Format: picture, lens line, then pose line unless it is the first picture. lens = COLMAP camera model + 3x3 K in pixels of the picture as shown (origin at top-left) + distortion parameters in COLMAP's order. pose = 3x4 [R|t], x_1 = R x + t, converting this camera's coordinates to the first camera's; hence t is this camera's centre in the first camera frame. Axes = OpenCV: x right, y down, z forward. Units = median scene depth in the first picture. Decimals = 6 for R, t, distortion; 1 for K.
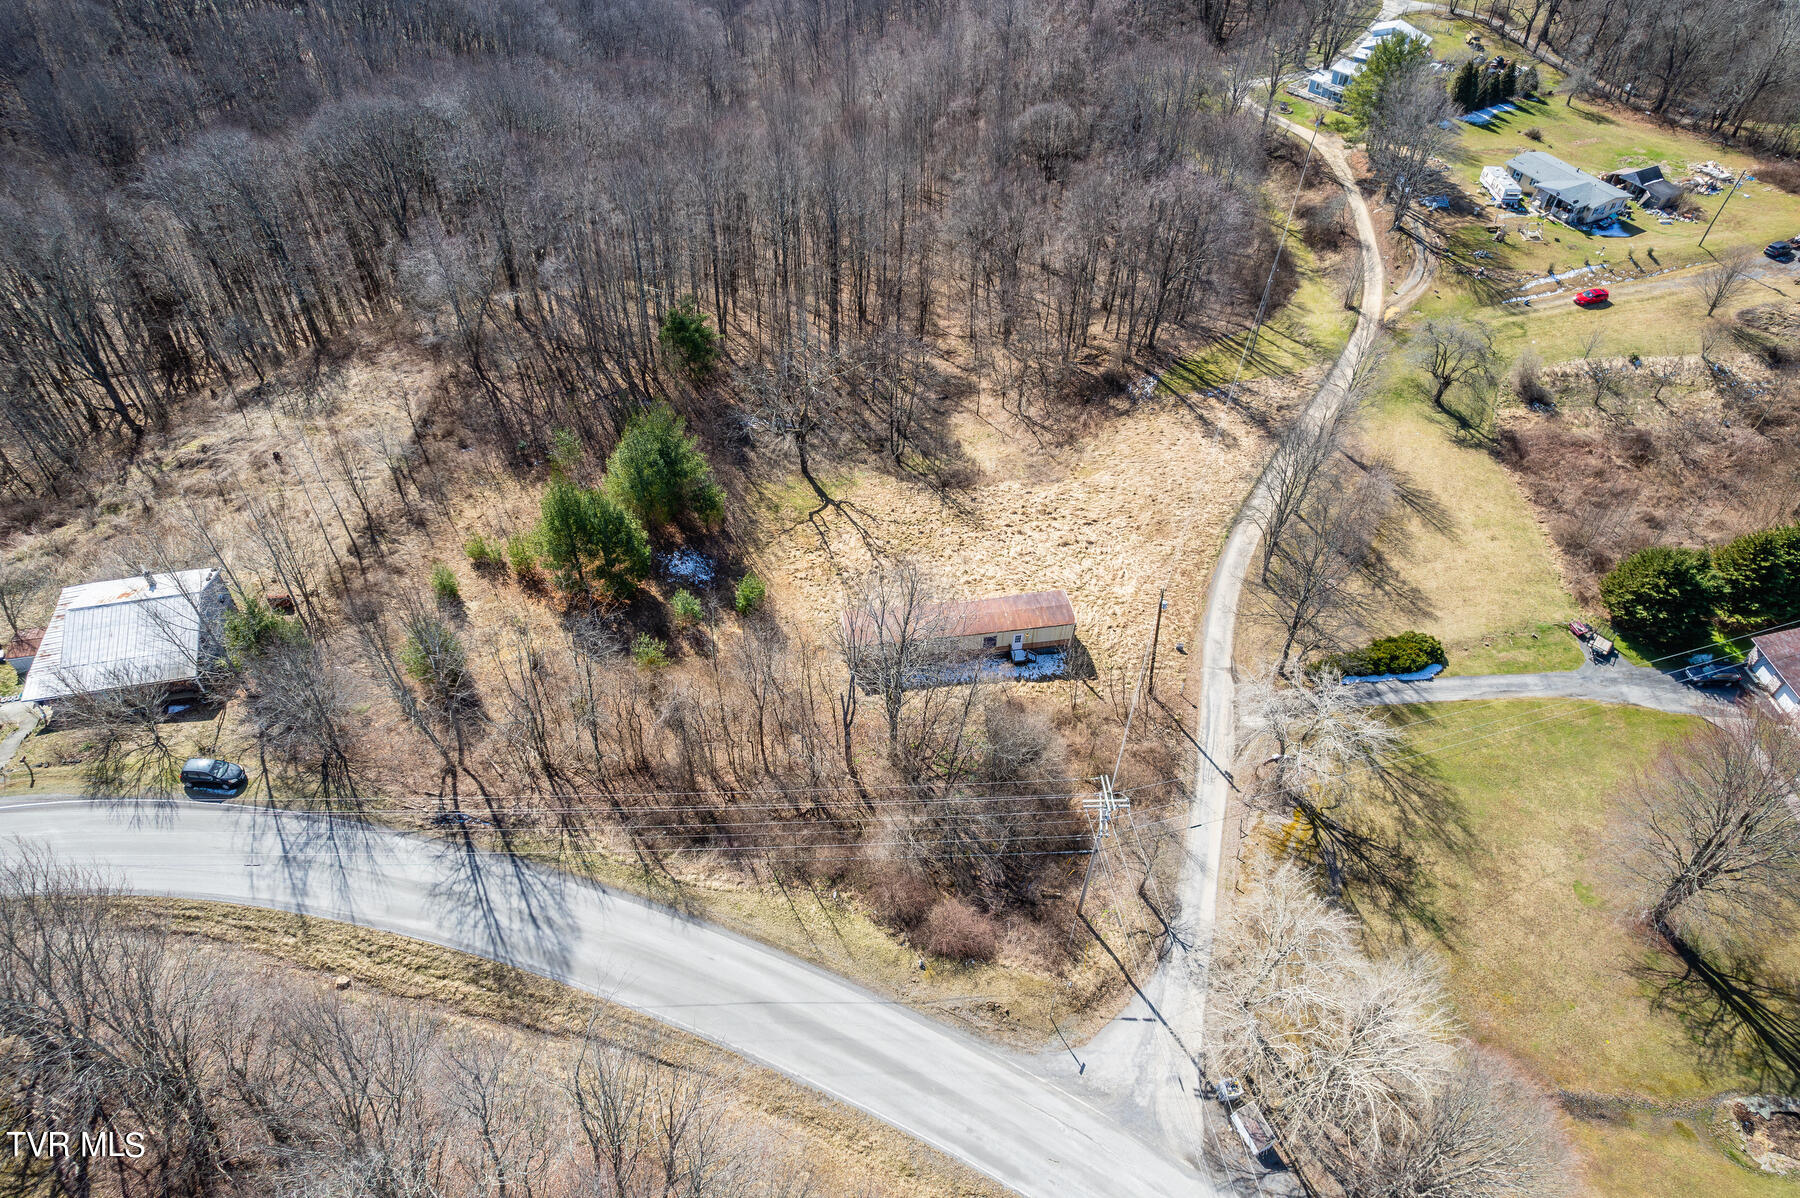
lens RADIAL K [[1149.2, 0, 901.4], [0, 1149.2, 607.0], [0, 0, 1]] dist [-0.076090, 0.072899]
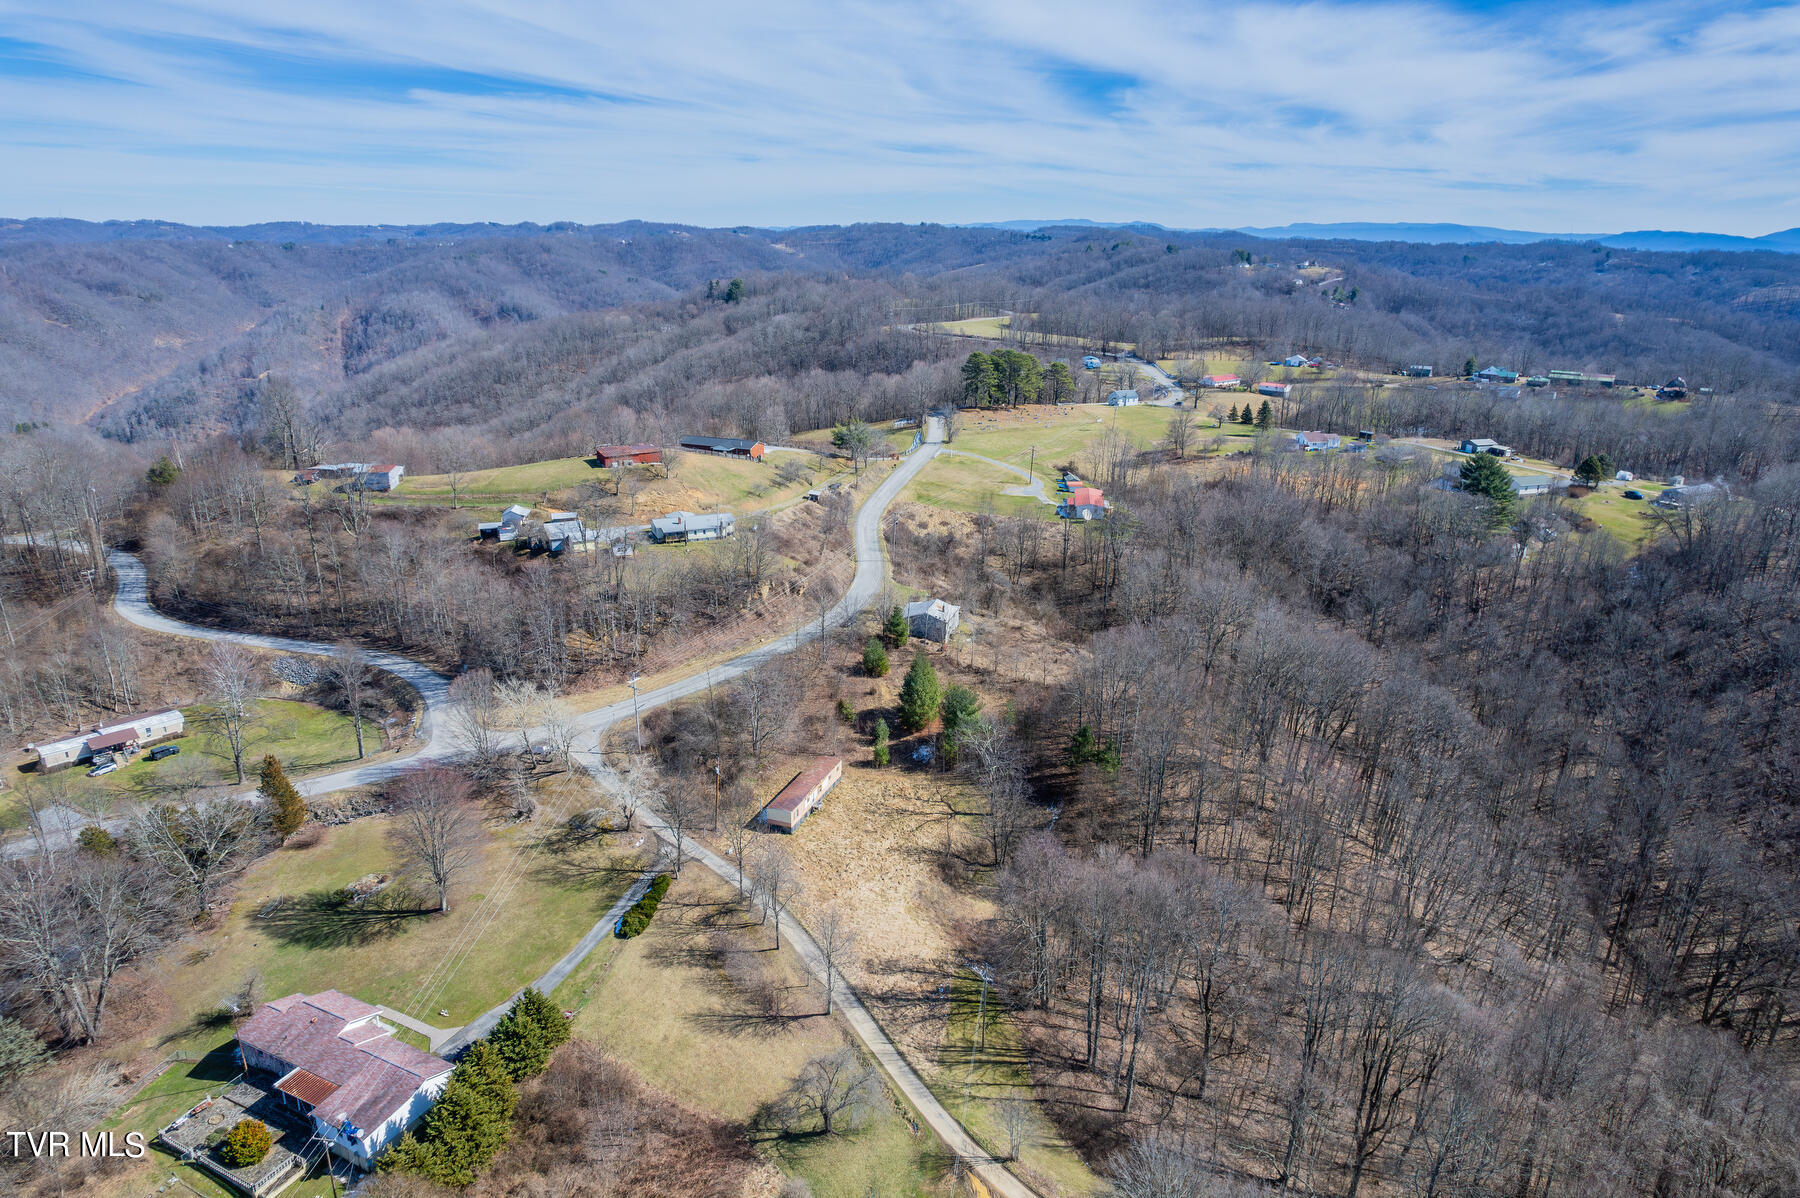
lens RADIAL K [[1149.2, 0, 901.4], [0, 1149.2, 607.0], [0, 0, 1]] dist [-0.076090, 0.072899]
pose [[-0.487844, 0.257908, -0.833962, 1.276137], [-0.635830, 0.549595, 0.541908, -1.103883], [0.598104, 0.794625, -0.104131, 0.920461]]
